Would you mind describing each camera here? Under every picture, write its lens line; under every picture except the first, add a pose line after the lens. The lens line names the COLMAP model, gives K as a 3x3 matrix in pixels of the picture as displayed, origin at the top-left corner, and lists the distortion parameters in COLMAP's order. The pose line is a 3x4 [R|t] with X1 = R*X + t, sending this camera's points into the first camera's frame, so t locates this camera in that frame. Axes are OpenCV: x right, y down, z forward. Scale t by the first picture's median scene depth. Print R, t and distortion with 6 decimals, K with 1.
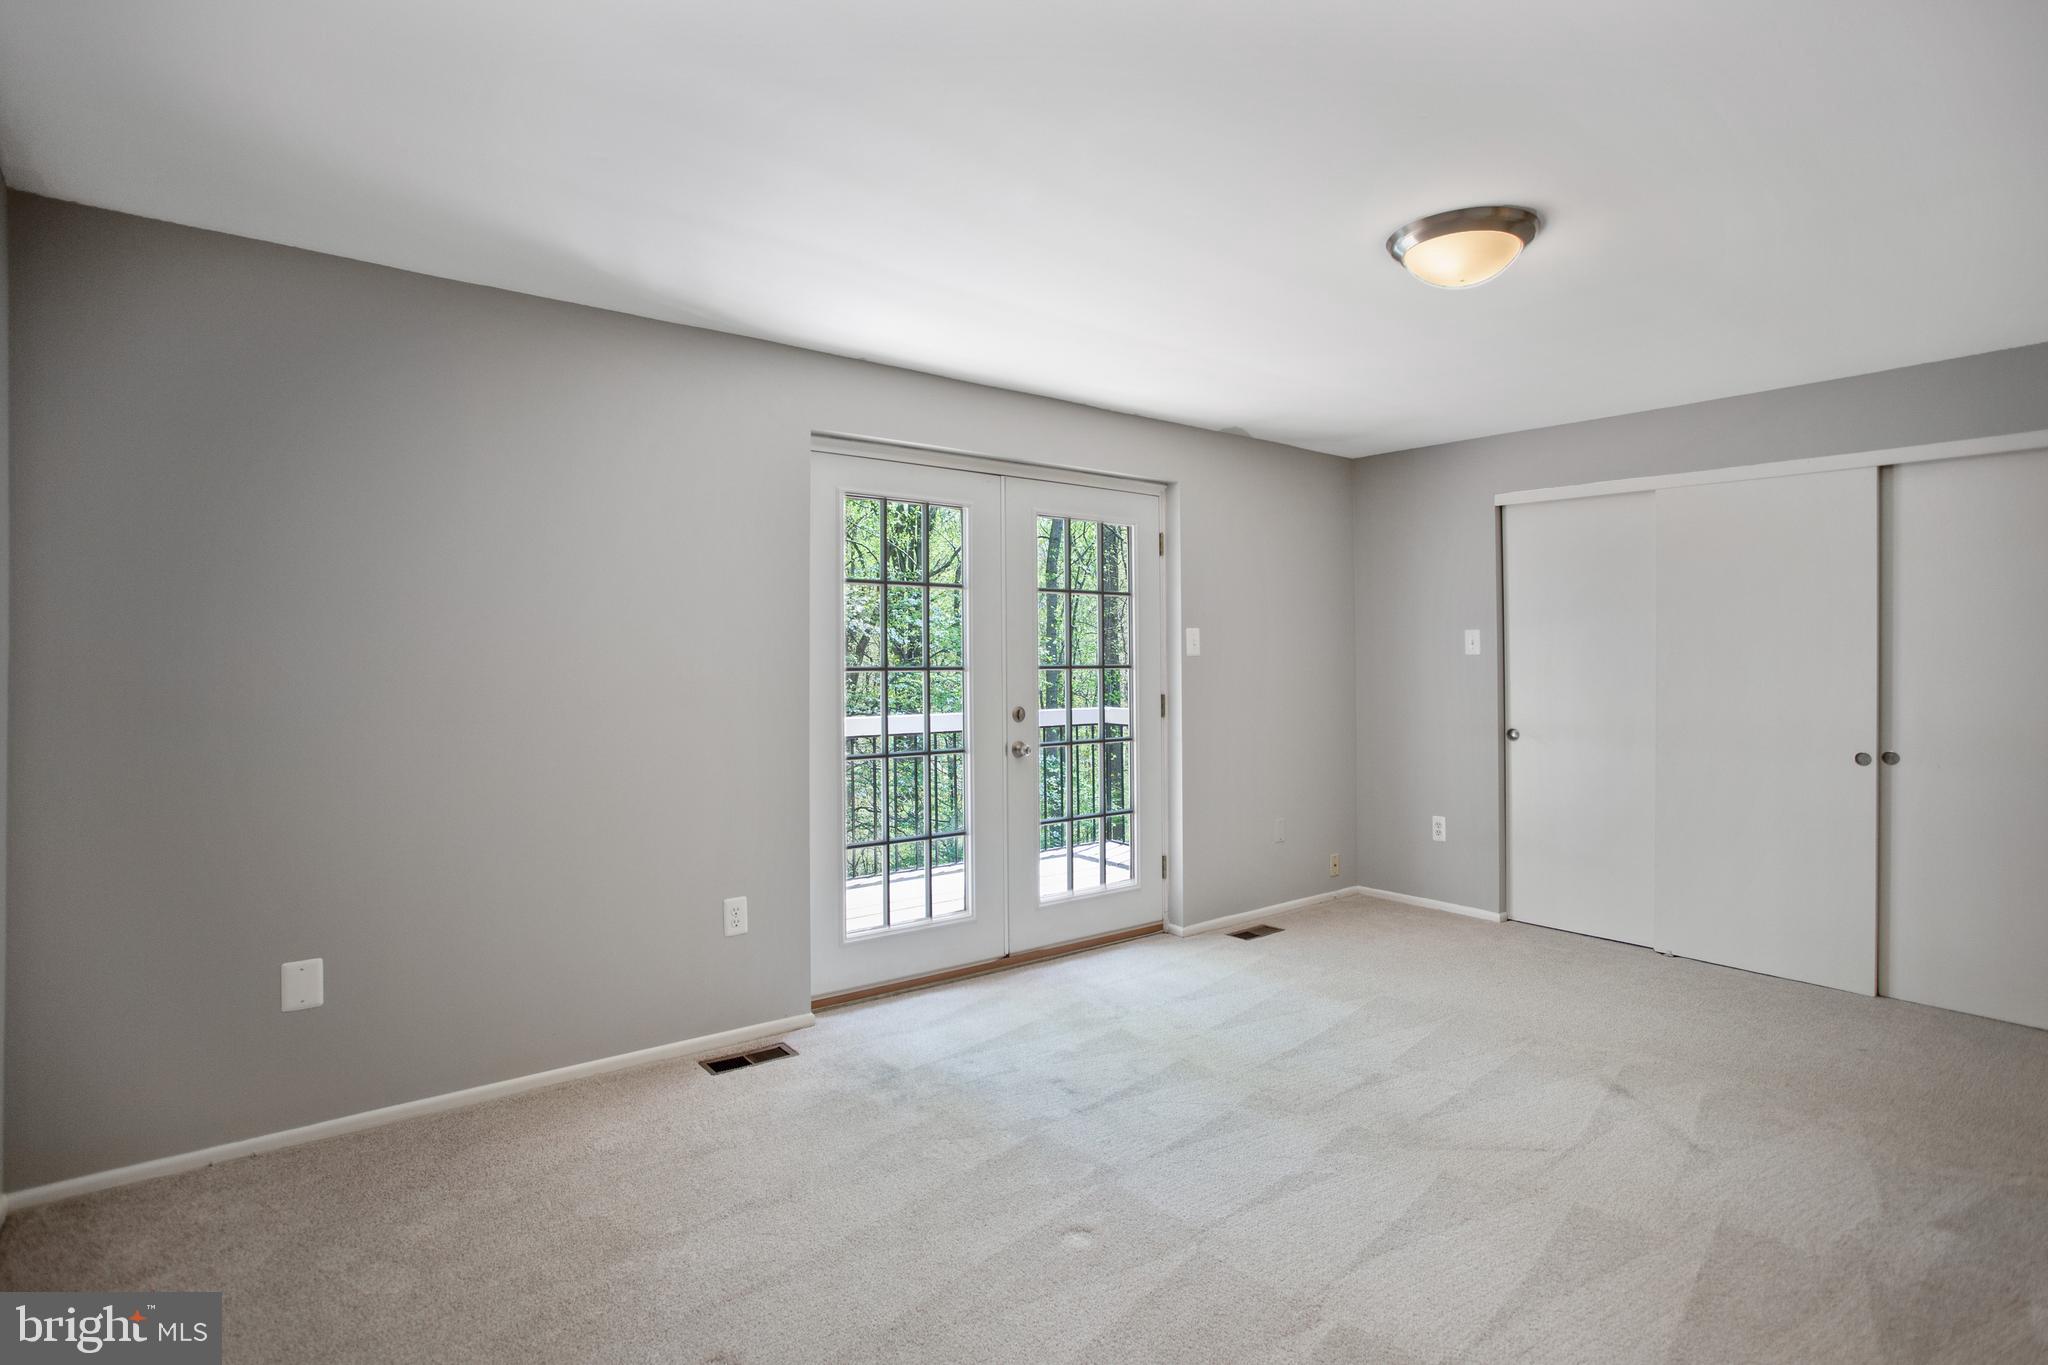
lens RADIAL K [[1002.2, 0, 1024.0], [0, 1002.2, 662.1], [0, 0, 1]] dist [-0.052630, 0.020991]
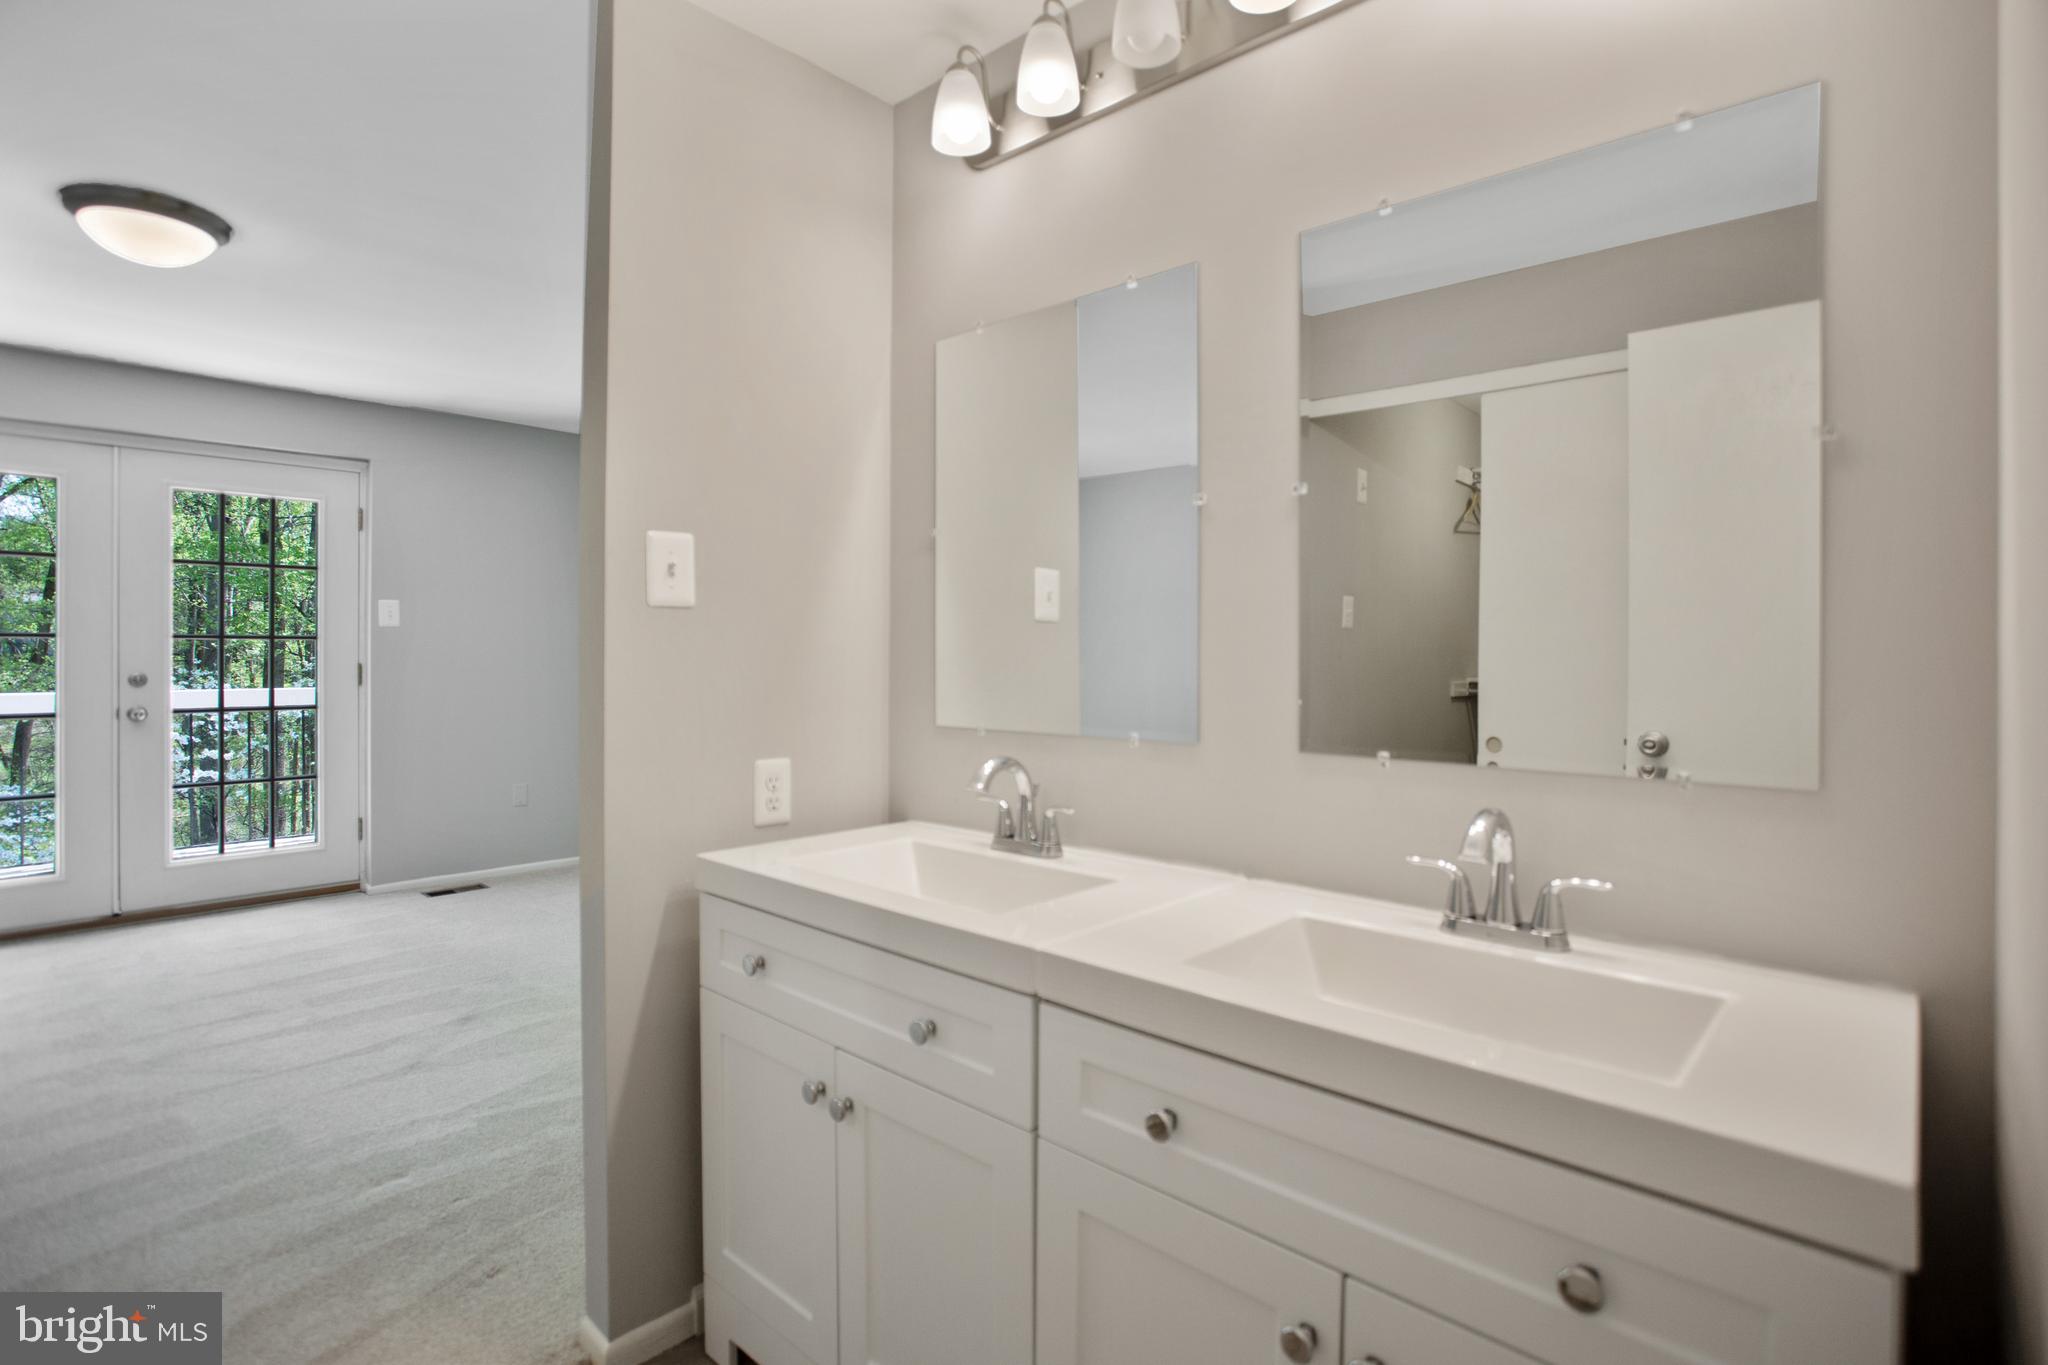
lens RADIAL K [[1002.2, 0, 1027.6], [0, 1002.2, 651.0], [0, 0, 1]] dist [-0.052630, 0.020991]
pose [[0.988394, 0.008679, 0.151662, 0.716310], [-0.010022, 0.999917, 0.008095, 0.004704], [-0.151579, -0.009522, 0.988399, -0.124379]]
